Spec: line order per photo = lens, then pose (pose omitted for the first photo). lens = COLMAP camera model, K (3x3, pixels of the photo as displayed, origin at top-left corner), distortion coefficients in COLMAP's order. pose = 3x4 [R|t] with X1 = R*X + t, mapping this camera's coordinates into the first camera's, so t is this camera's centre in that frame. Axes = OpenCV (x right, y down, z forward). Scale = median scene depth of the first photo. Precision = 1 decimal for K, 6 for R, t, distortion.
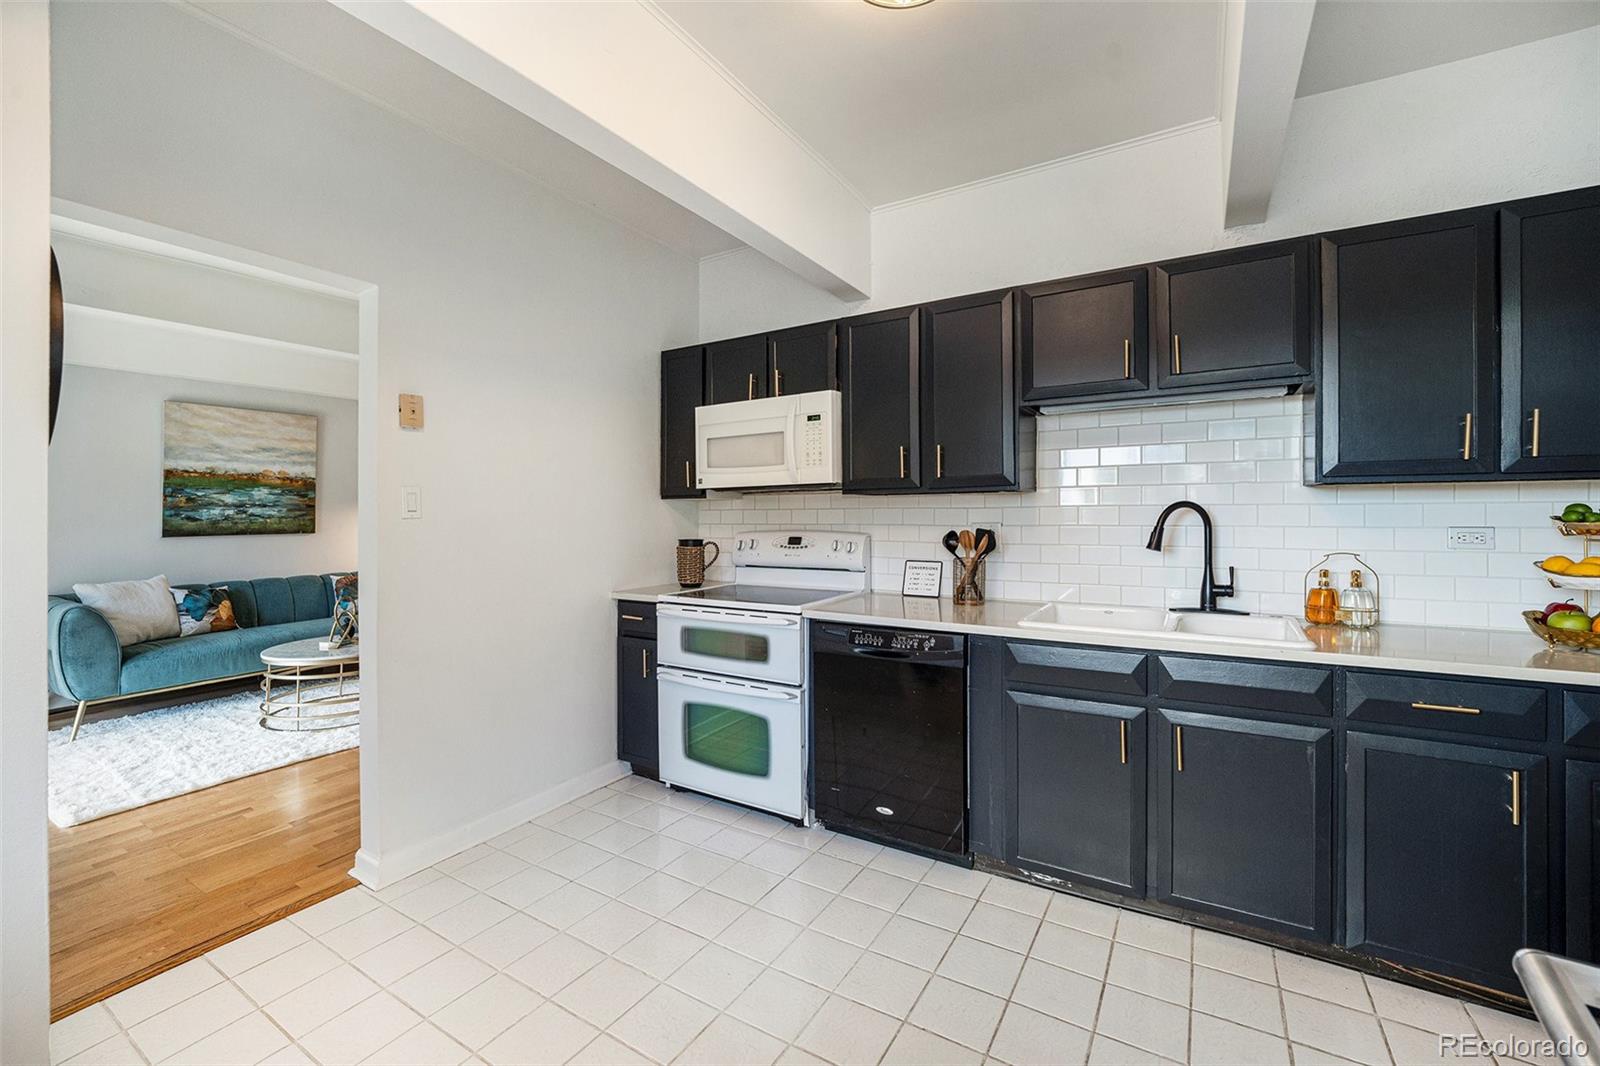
lens RADIAL K [[654.2, 0, 803.5], [0, 654.2, 510.1], [0, 0, 1]] dist [-0.000301, -0.000046]
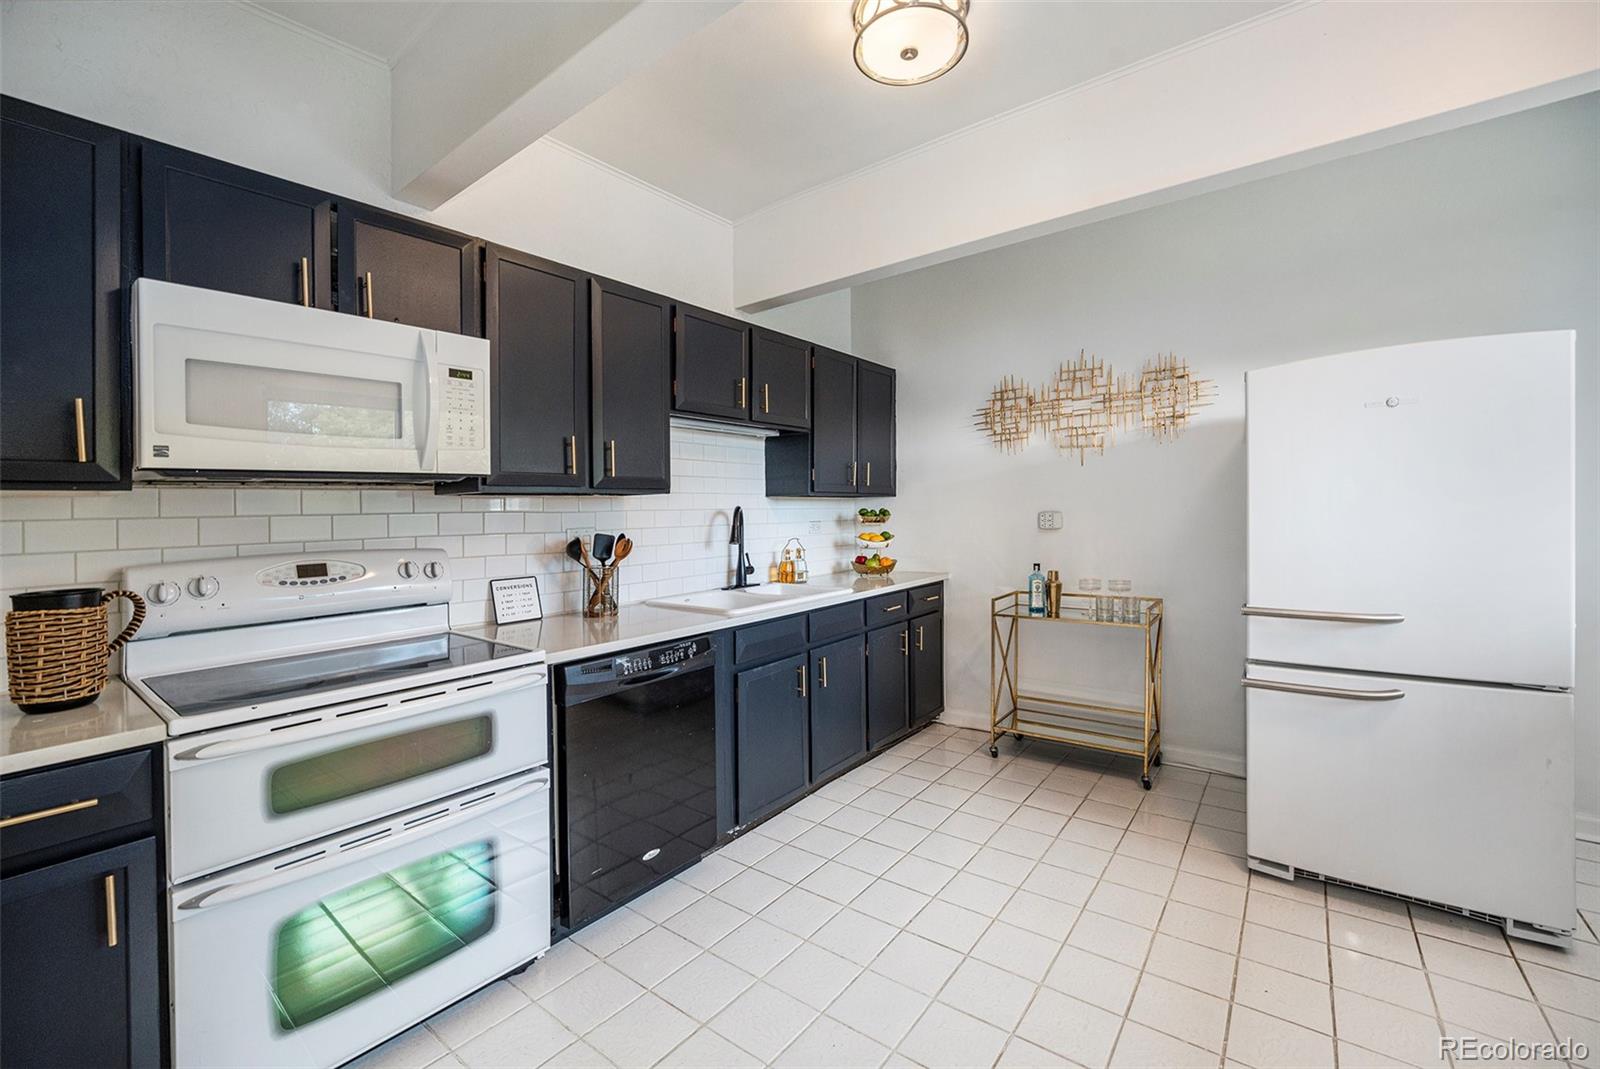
lens RADIAL K [[676.6, 0, 800.0], [0, 676.6, 534.5], [0, 0, 1]] dist [-0.000611, -0.000173]
pose [[0.115932, -0.030781, 0.992780, -0.630257], [0.015347, 0.999456, 0.029196, 0.005763], [-0.993139, 0.011852, 0.116341, 0.587837]]
